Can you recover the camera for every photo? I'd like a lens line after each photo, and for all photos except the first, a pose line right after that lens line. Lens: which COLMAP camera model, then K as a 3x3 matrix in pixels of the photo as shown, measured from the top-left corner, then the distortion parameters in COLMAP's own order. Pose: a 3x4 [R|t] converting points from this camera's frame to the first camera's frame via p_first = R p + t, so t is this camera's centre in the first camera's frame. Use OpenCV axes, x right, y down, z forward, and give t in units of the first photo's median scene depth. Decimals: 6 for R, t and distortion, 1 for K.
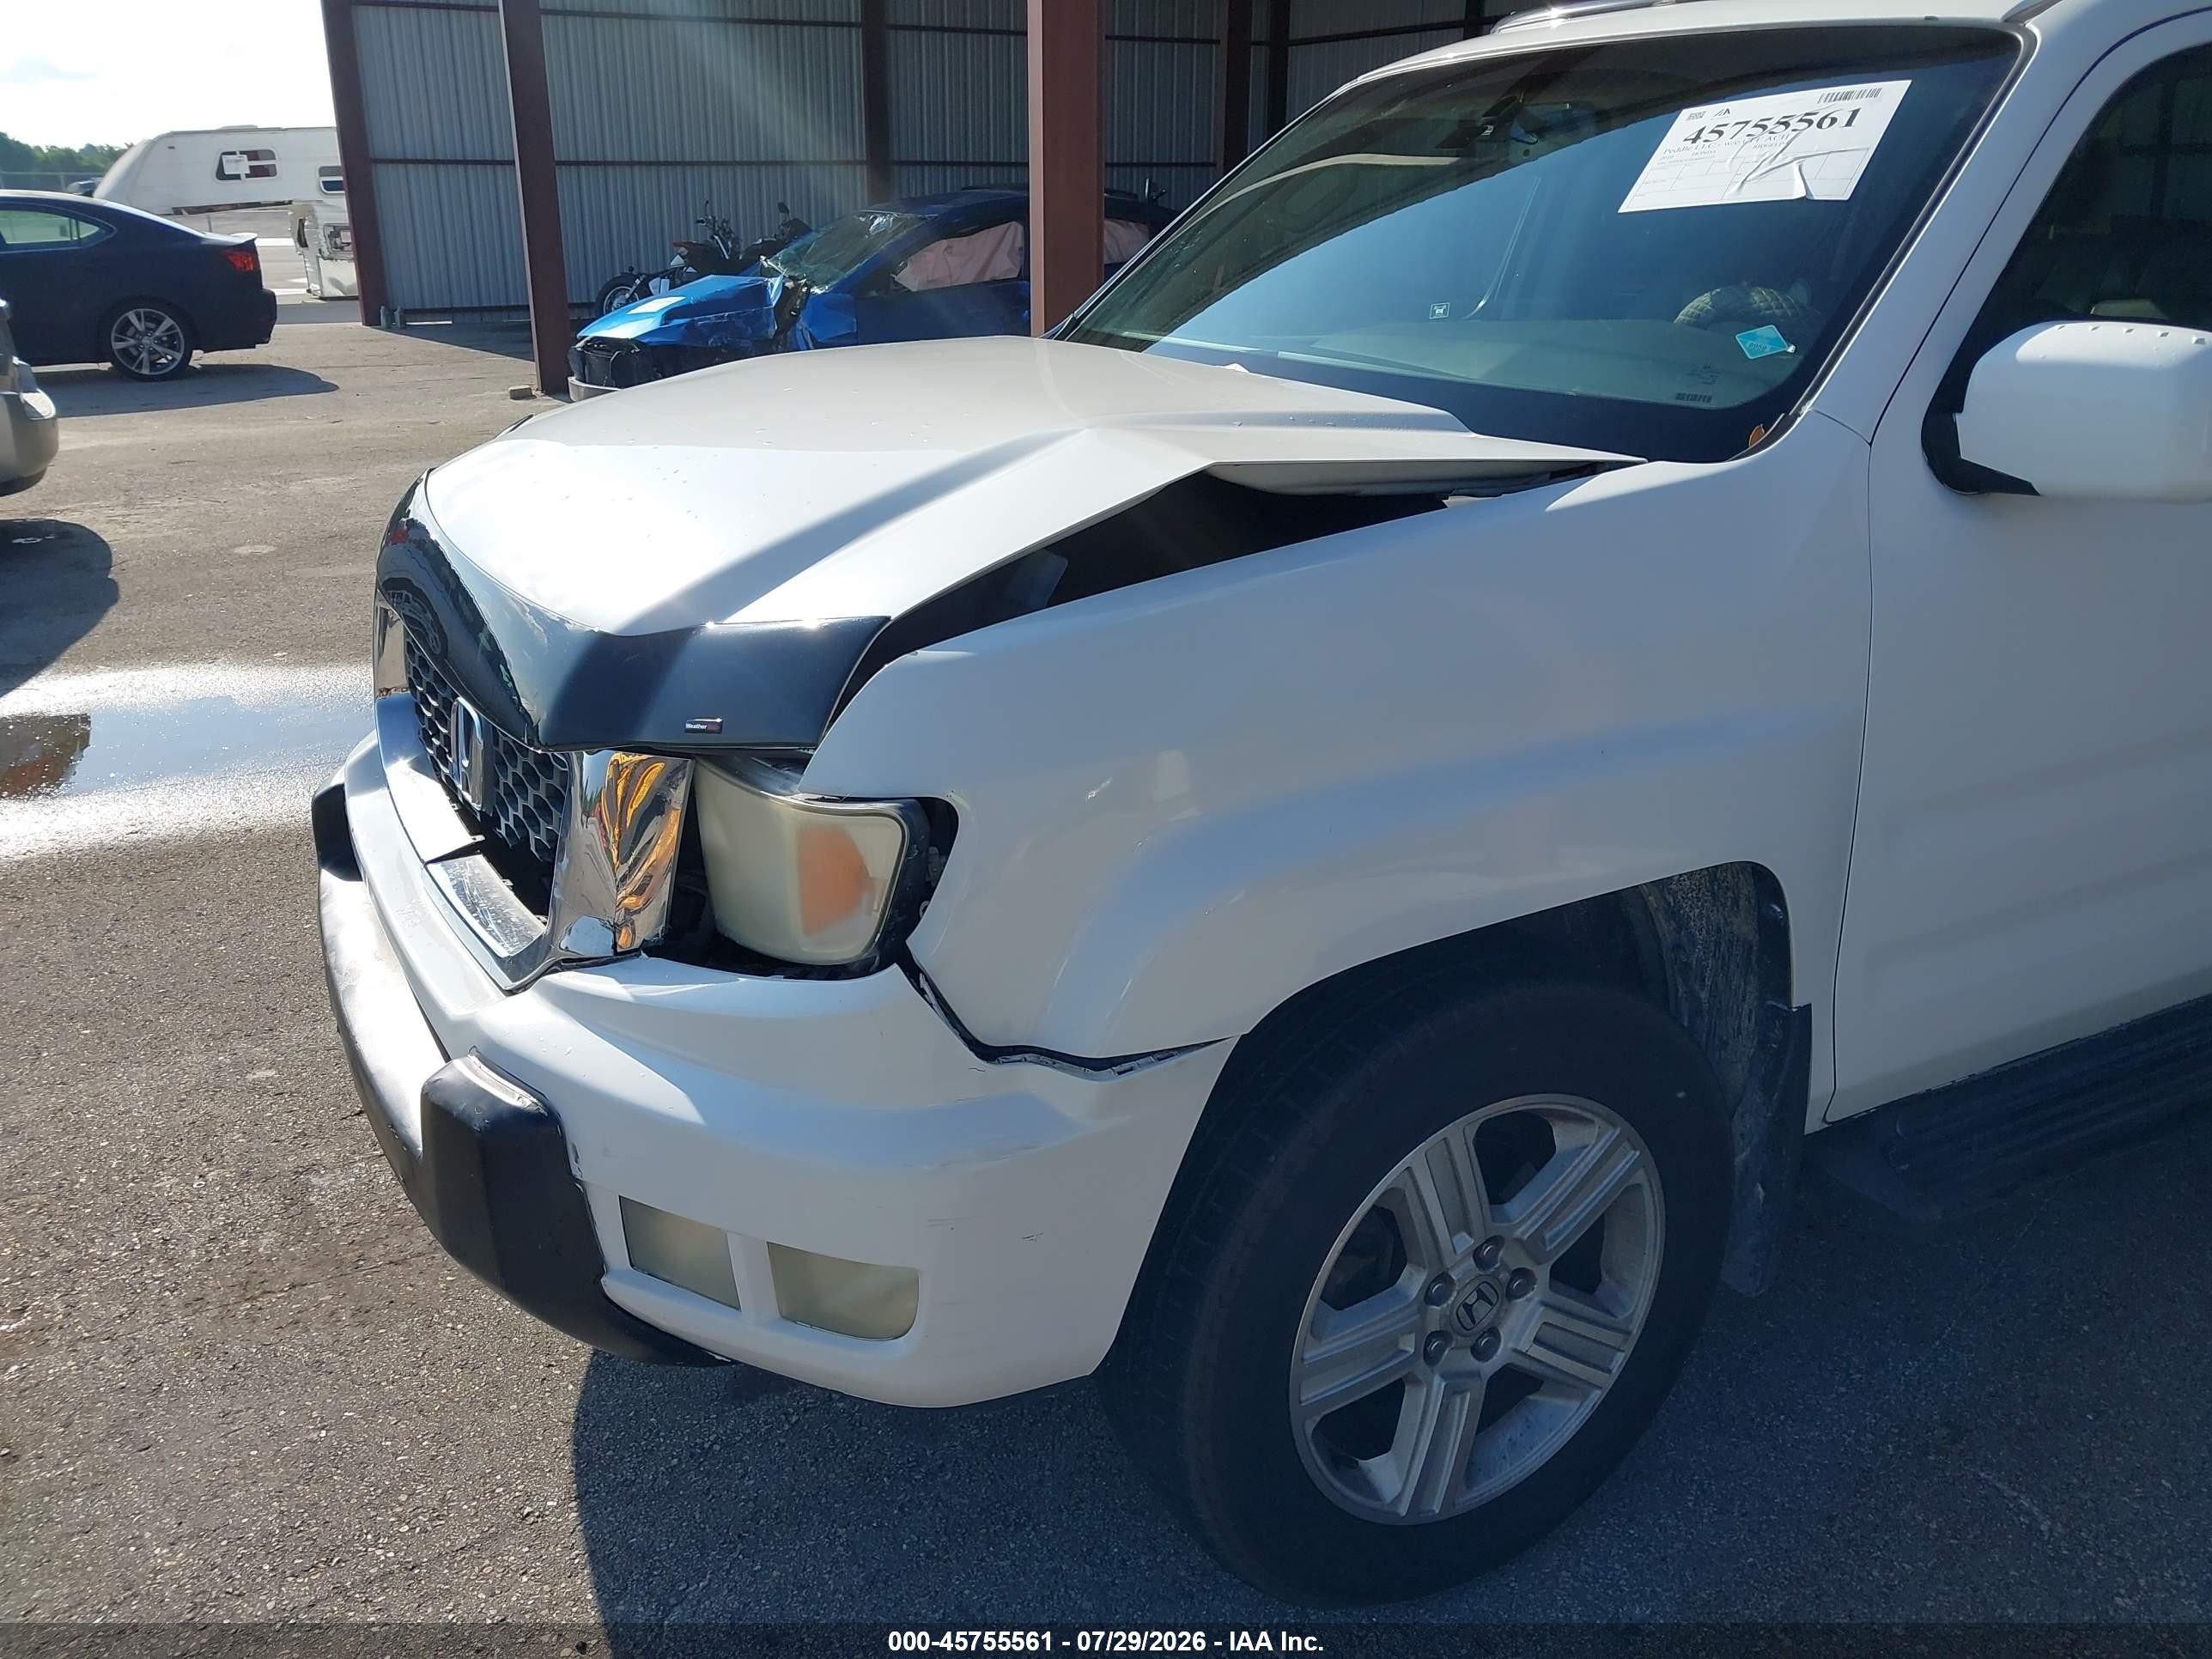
lens RADIAL K [[1789.4, 0, 1203.6], [0, 1789.4, 829.8], [0, 0, 1]] dist [0.036859, -0.059146]
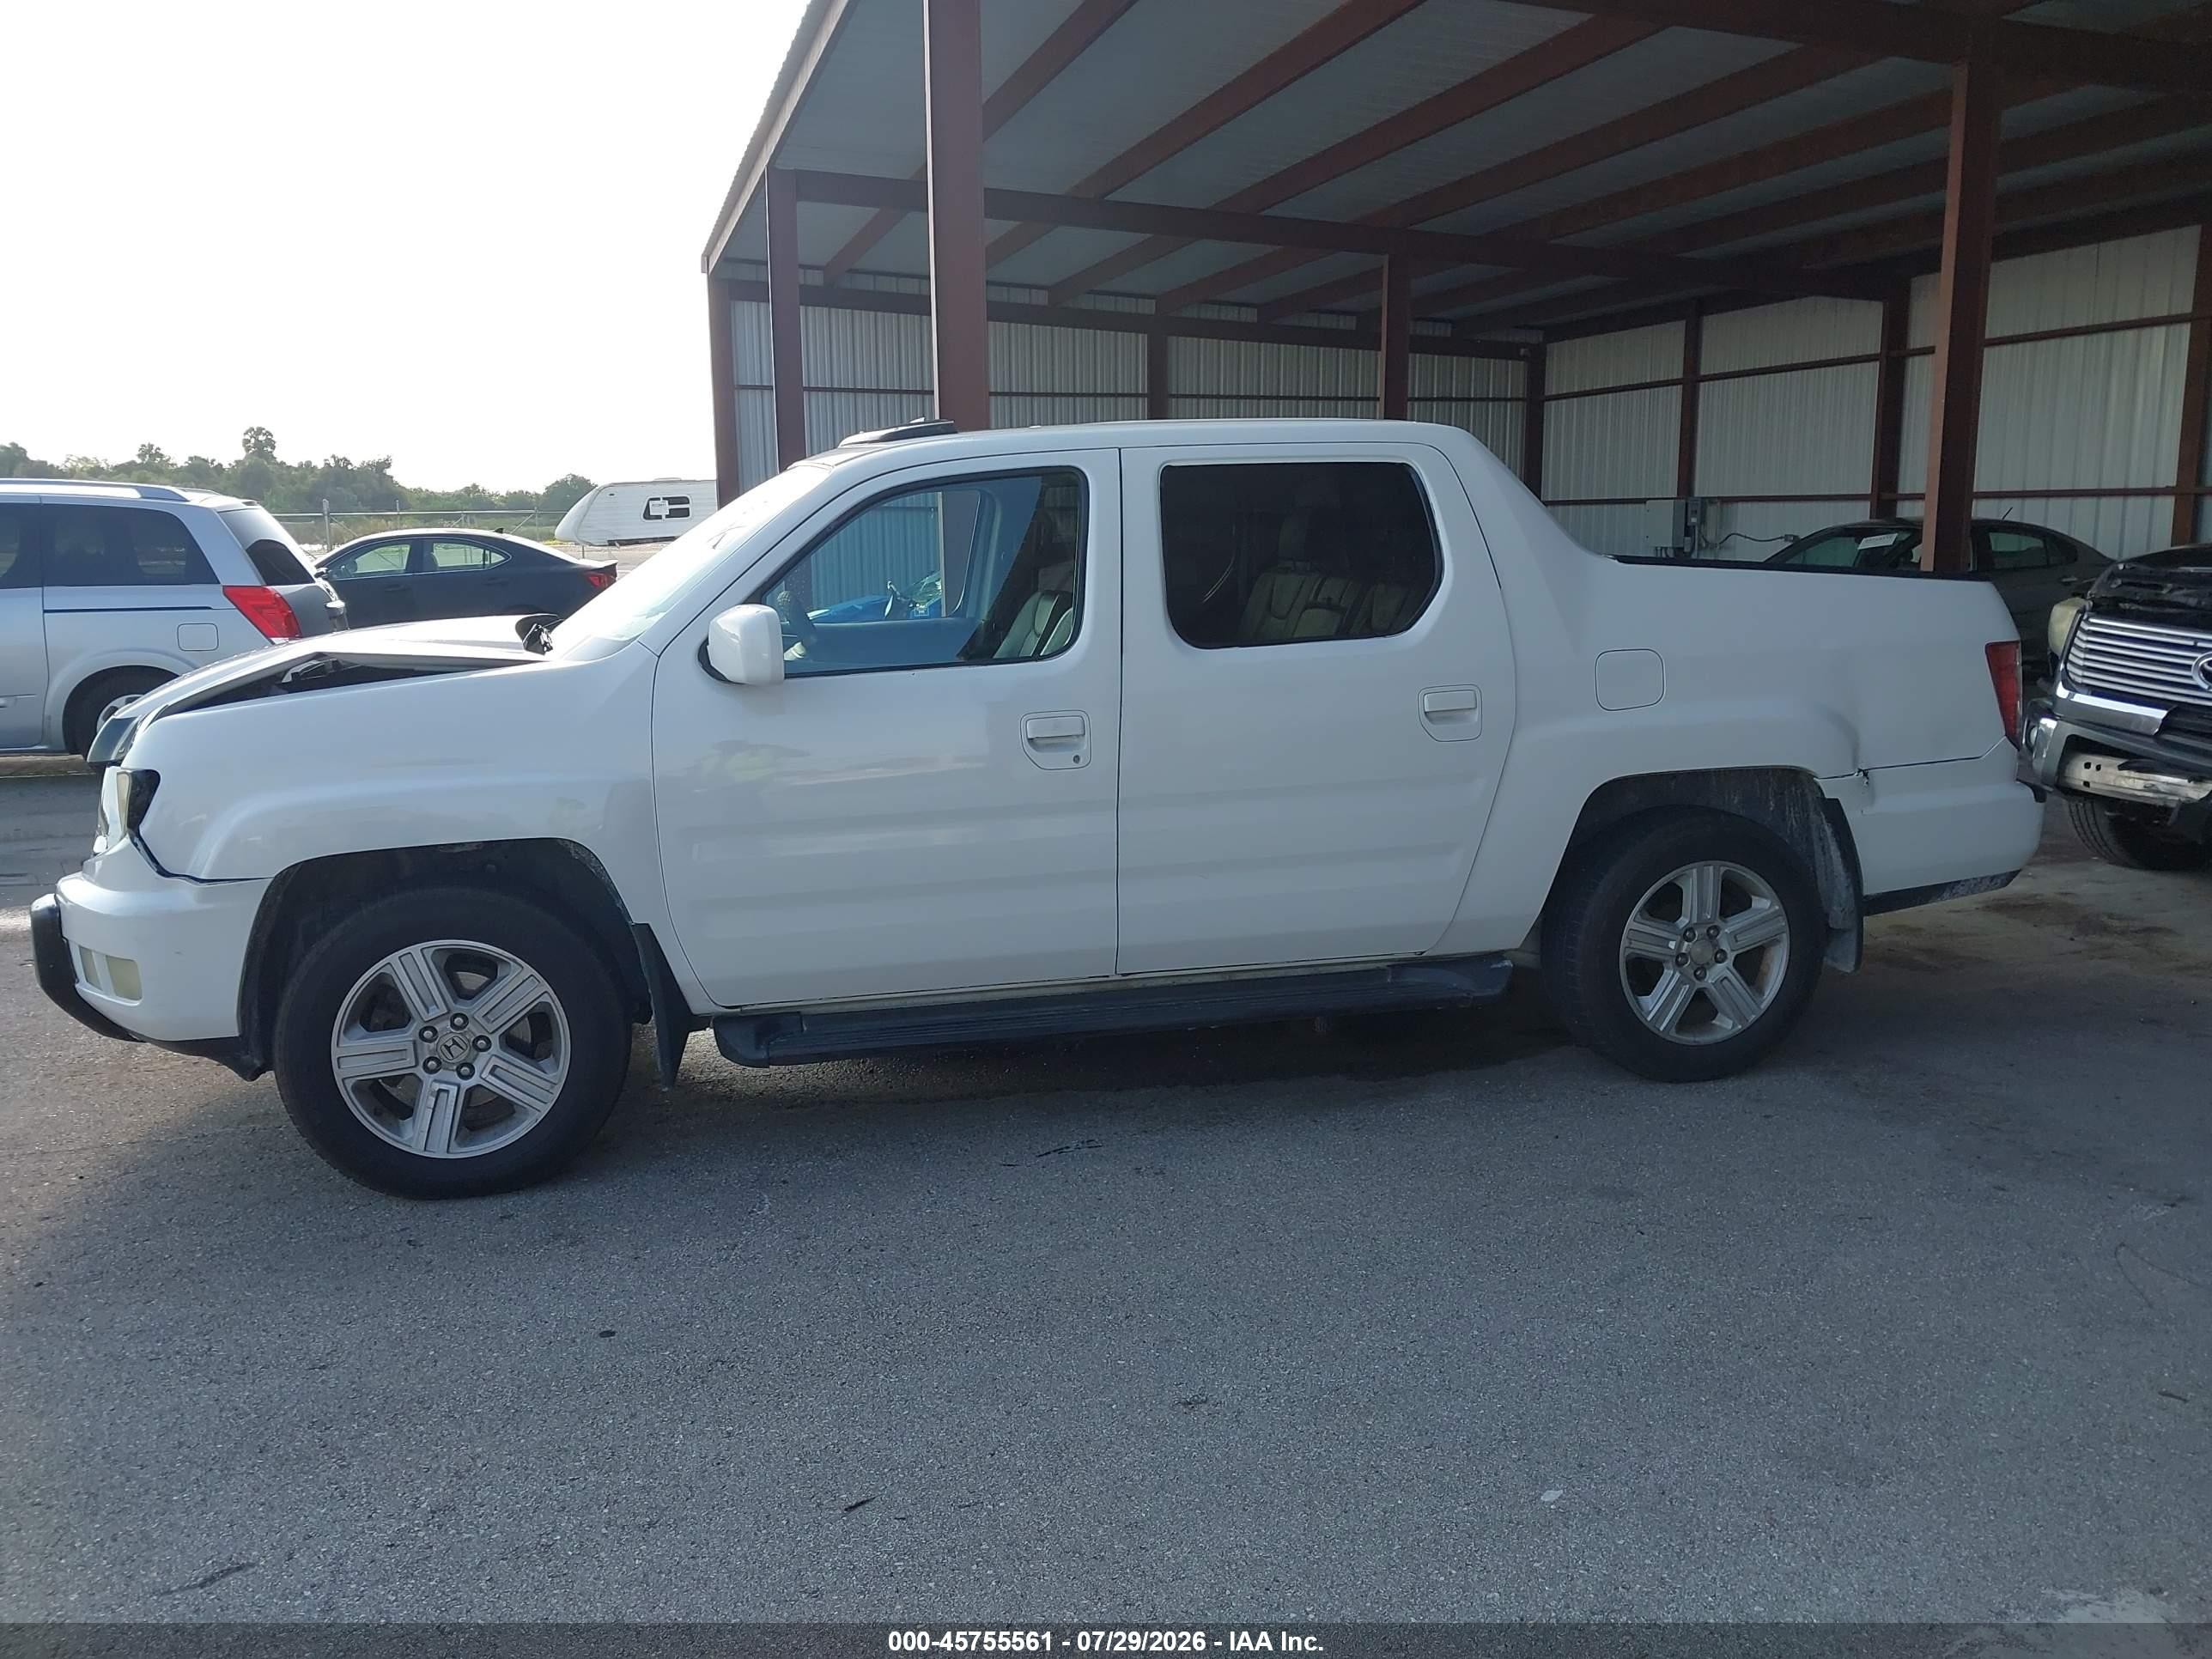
lens RADIAL K [[1789.4, 0, 1203.6], [0, 1789.4, 829.8], [0, 0, 1]] dist [0.036859, -0.059146]
pose [[0.970378, 0.032035, -0.239458, 1.184123], [-0.071815, 0.984615, -0.159301, 0.223207], [0.230670, 0.171779, 0.957749, -0.688375]]
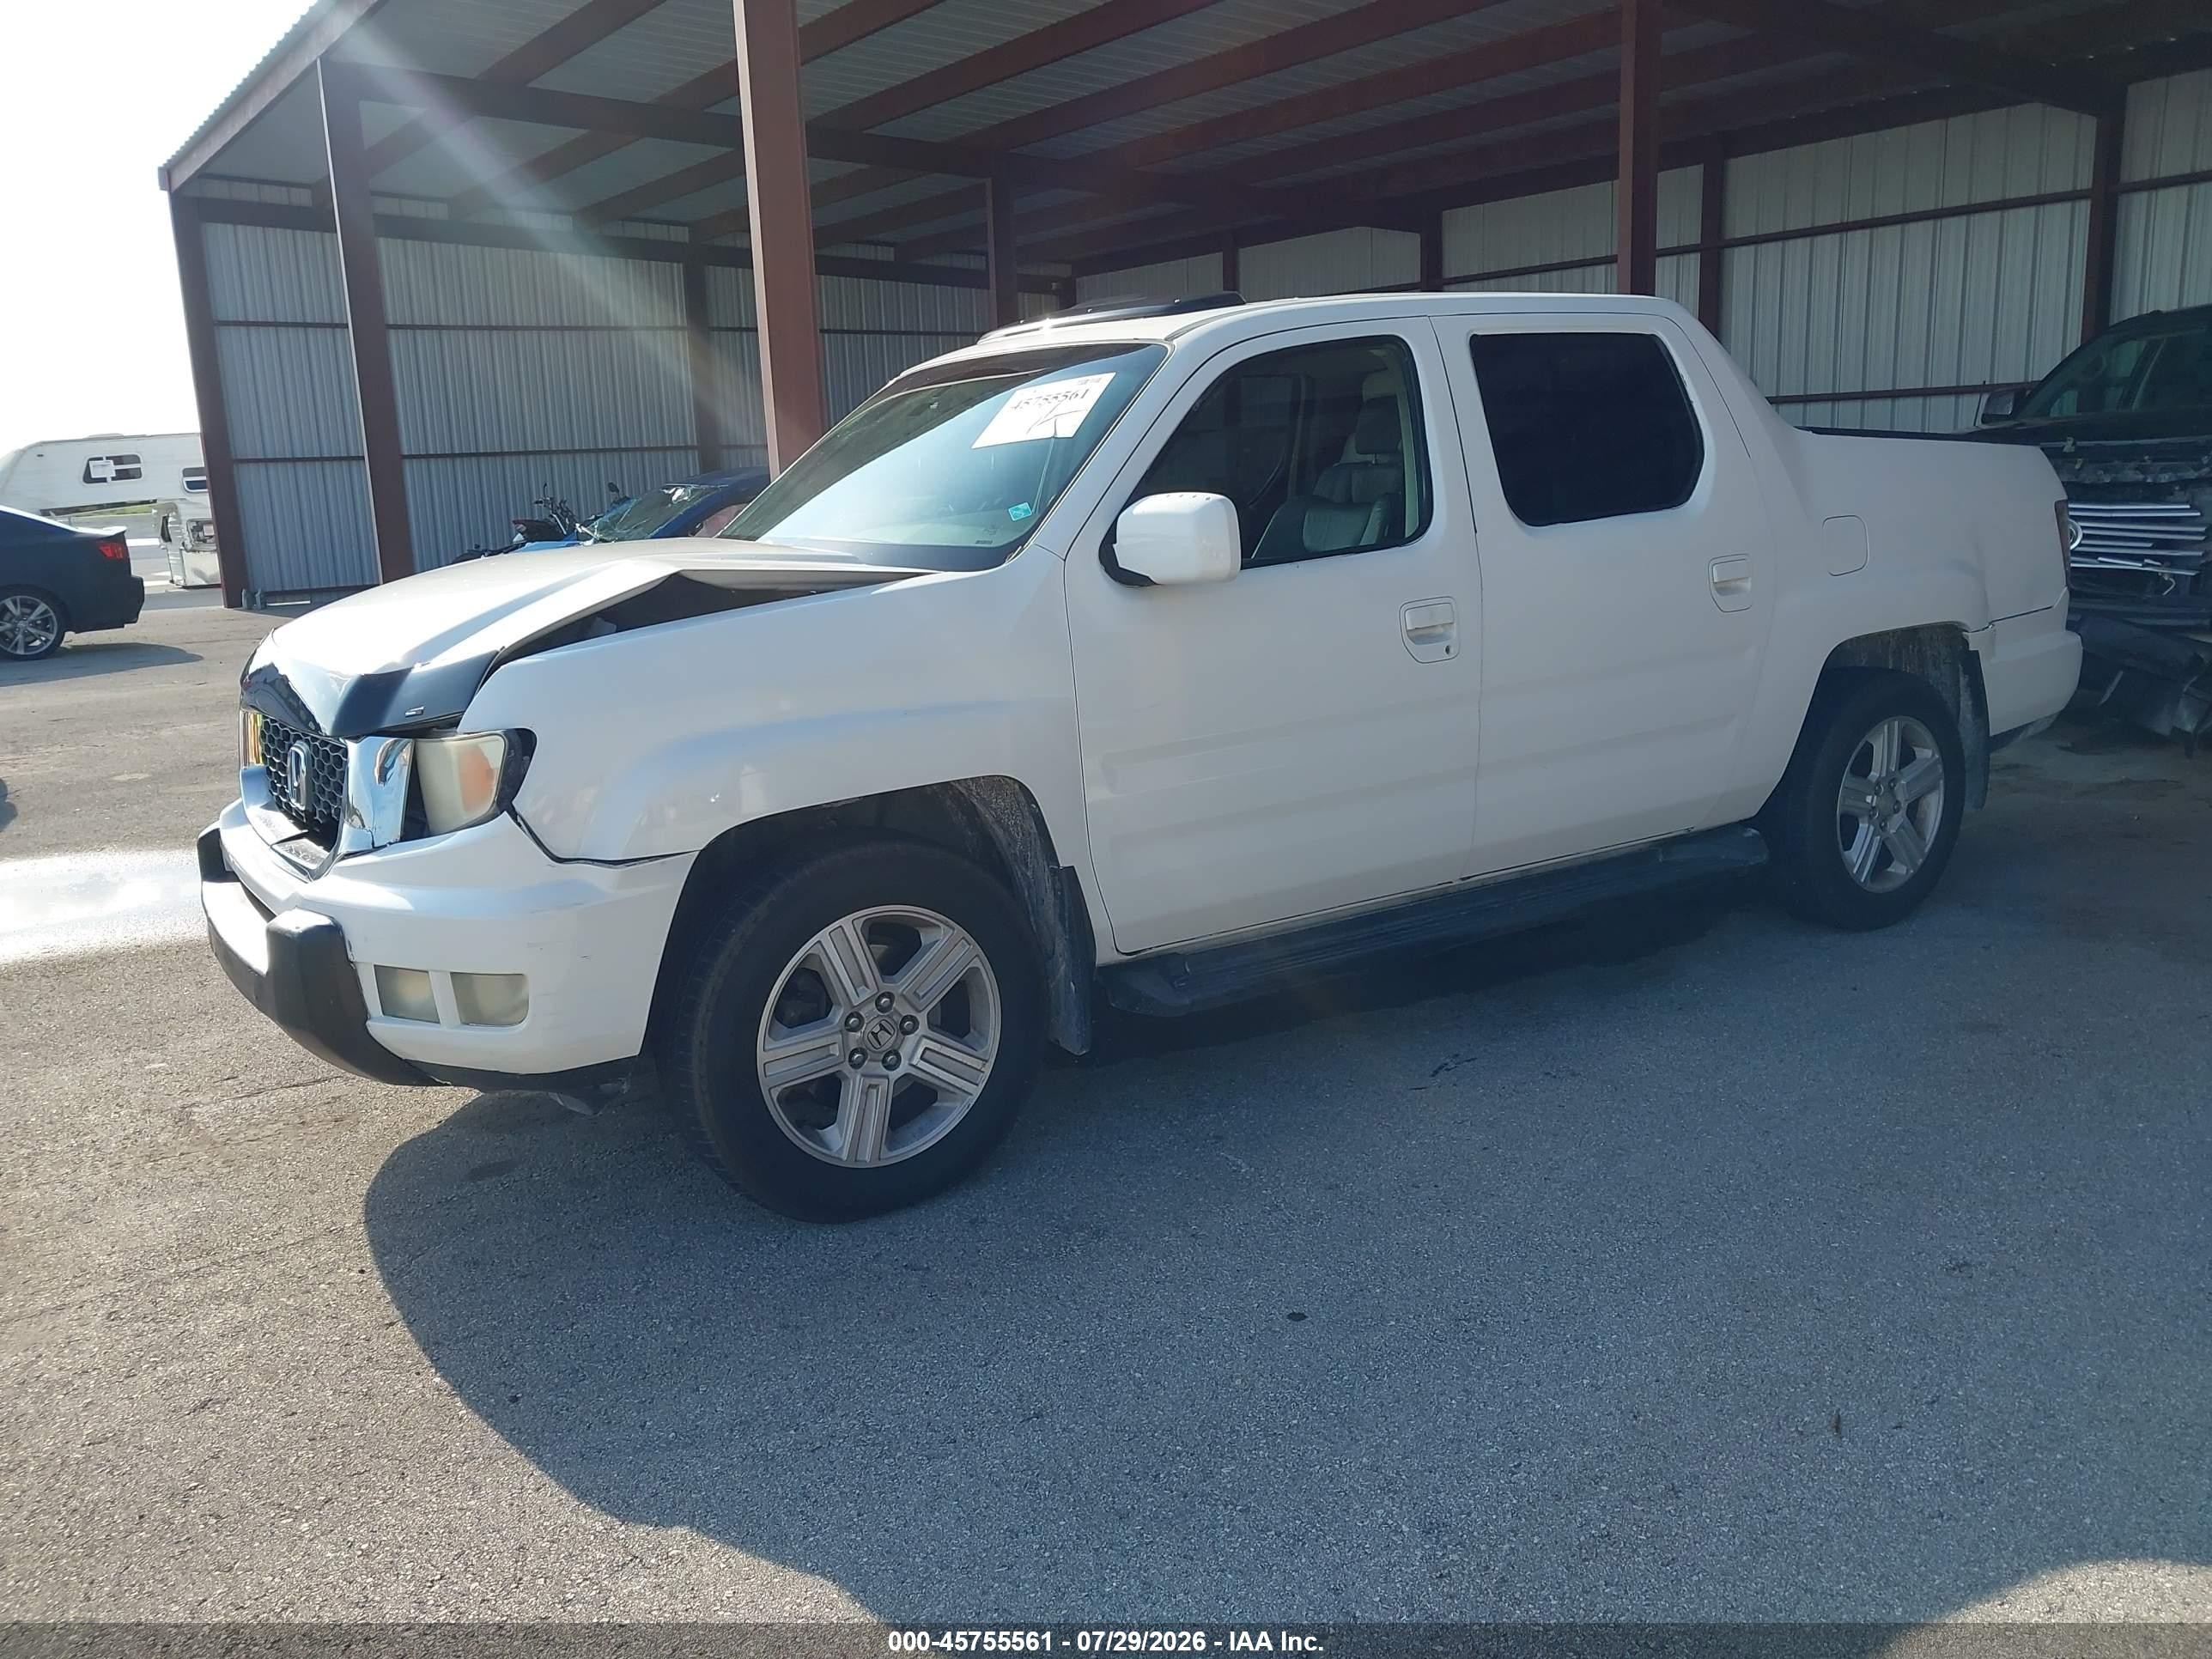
lens RADIAL K [[1772.2, 0, 1220.1], [0, 1772.2, 827.8], [0, 0, 1]] dist [0.062465, -0.073085]
pose [[0.995435, -0.060064, 0.074171, 0.289560], [0.069461, 0.988891, -0.131414, 0.248220], [-0.065453, 0.135966, 0.988549, -0.634031]]
